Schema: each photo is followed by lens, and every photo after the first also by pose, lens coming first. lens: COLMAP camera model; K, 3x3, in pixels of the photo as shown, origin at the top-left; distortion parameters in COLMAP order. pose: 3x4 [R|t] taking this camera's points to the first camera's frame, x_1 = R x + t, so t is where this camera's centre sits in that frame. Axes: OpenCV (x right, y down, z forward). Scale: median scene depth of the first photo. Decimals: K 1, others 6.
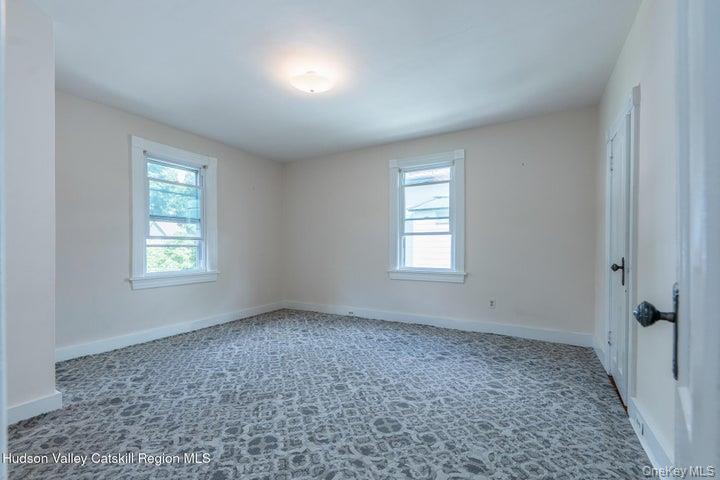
lens RADIAL K [[305.4, 0, 359.9], [0, 305.4, 244.8], [0, 0, 1]] dist [0.001466, -0.000805]
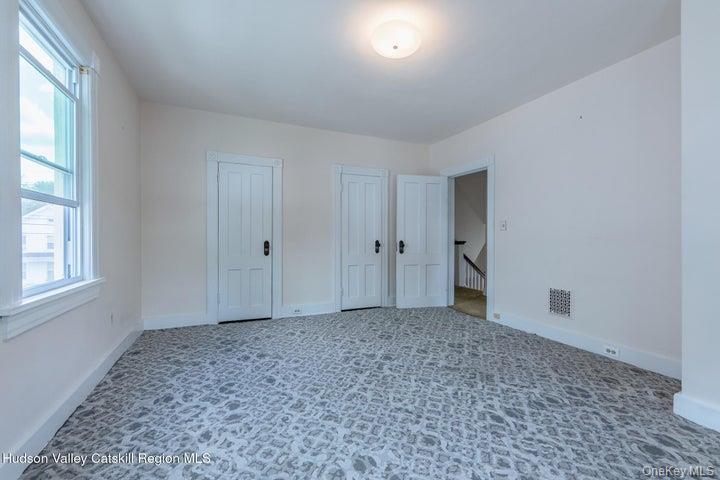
lens RADIAL K [[305.4, 0, 359.7], [0, 305.4, 240.2], [0, 0, 1]] dist [0.001466, -0.000805]
pose [[-0.805734, -0.004880, 0.592257, -0.608805], [-0.004220, 0.999988, 0.002498, 0.021822], [-0.592262, -0.000487, -0.805745, 1.837246]]
